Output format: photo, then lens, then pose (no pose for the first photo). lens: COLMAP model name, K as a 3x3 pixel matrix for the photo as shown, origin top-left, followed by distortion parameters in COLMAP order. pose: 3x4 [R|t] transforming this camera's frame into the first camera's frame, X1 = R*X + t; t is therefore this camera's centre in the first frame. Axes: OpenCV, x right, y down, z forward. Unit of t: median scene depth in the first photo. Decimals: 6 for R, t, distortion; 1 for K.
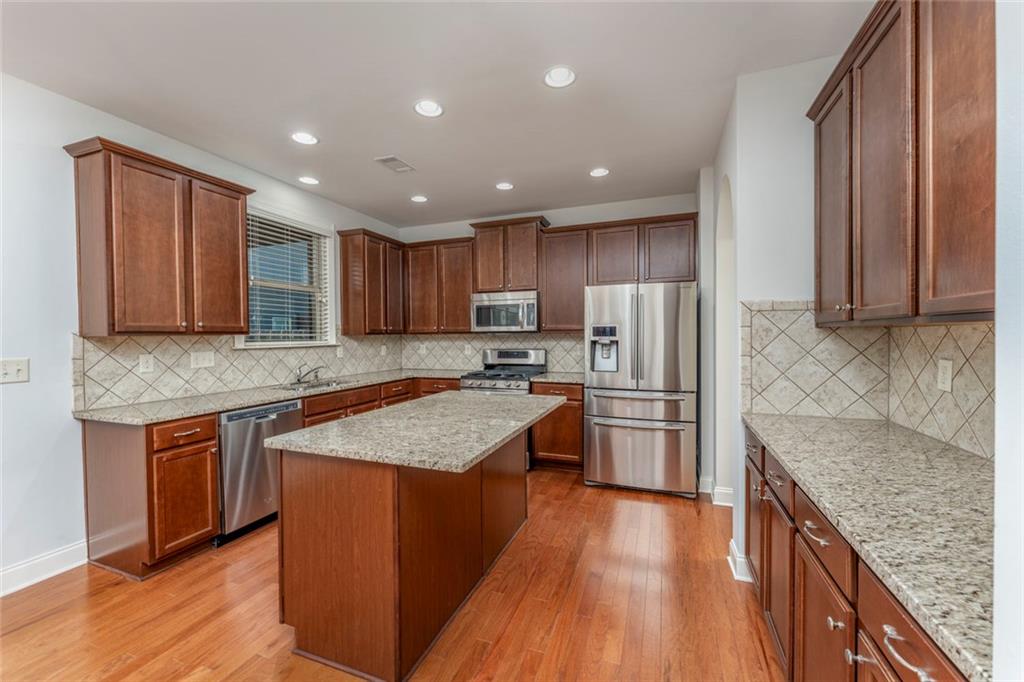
lens RADIAL K [[409.3, 0, 510.3], [0, 409.3, 337.3], [0, 0, 1]] dist [-0.001834, 0.000066]
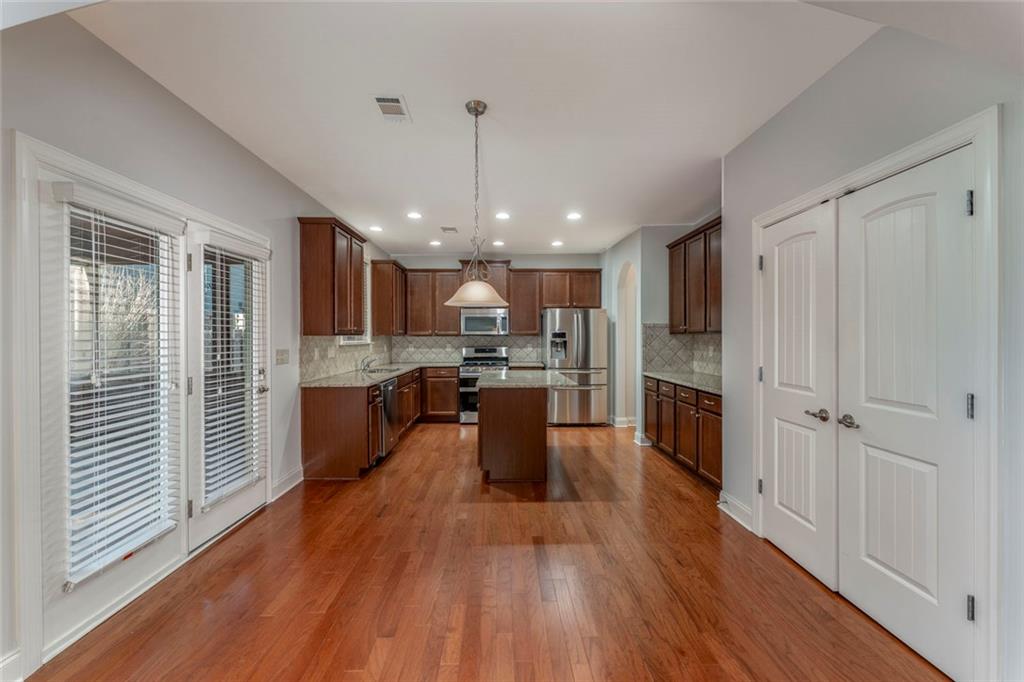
lens RADIAL K [[409.3, 0, 511.7], [0, 409.3, 336.5], [0, 0, 1]] dist [-0.001834, 0.000066]
pose [[0.928353, 0.006474, 0.371643, -0.499555], [-0.002262, 0.999928, -0.011768, 0.009589], [-0.371692, 0.010085, 0.928301, -0.439793]]
